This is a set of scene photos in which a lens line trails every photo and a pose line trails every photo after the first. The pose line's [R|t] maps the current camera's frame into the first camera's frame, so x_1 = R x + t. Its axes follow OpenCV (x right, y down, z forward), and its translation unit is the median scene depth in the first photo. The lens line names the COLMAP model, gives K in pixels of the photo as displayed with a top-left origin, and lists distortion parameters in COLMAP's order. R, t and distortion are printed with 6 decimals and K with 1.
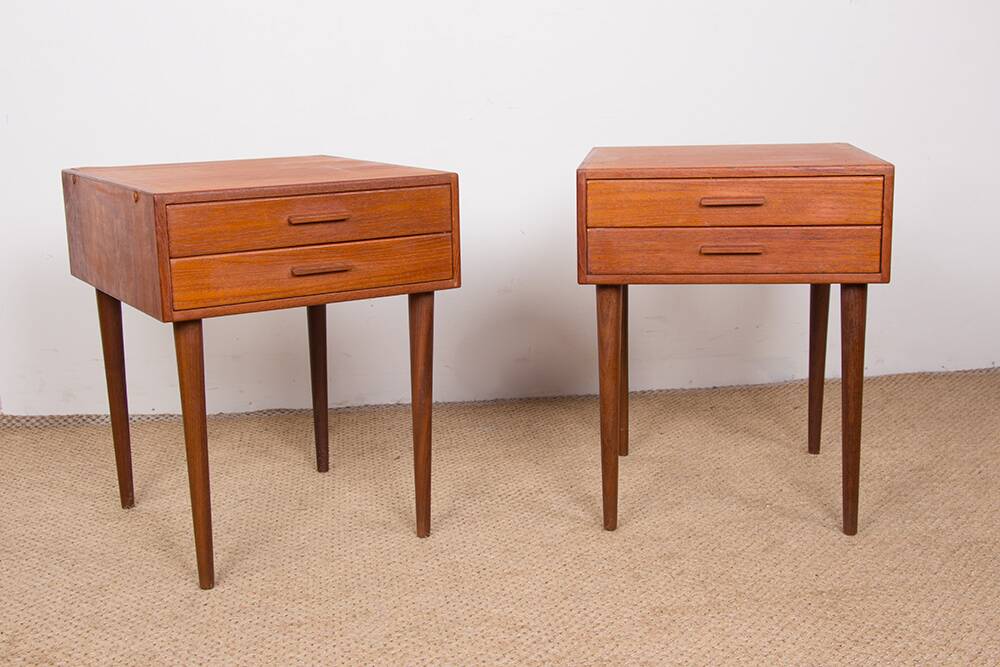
lens RADIAL K [[1303.6, 0, 509.5], [0, 1303.6, 355.2], [0, 0, 1]] dist [0.006285, 0.000000]
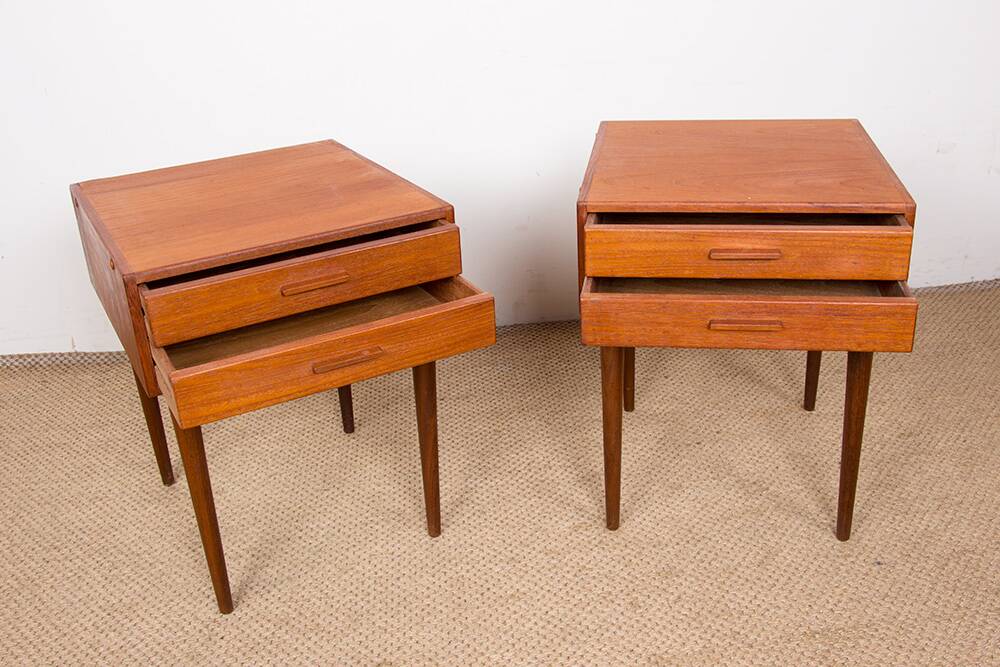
lens RADIAL K [[971.1, 0, 514.1], [0, 971.1, 365.9], [0, 0, 1]] dist [-0.072775, 0.000000]
pose [[0.998928, -0.006561, -0.045825, 0.035062], [0.017991, 0.967111, 0.253716, -0.188866], [0.042653, -0.254269, 0.966193, 0.279888]]
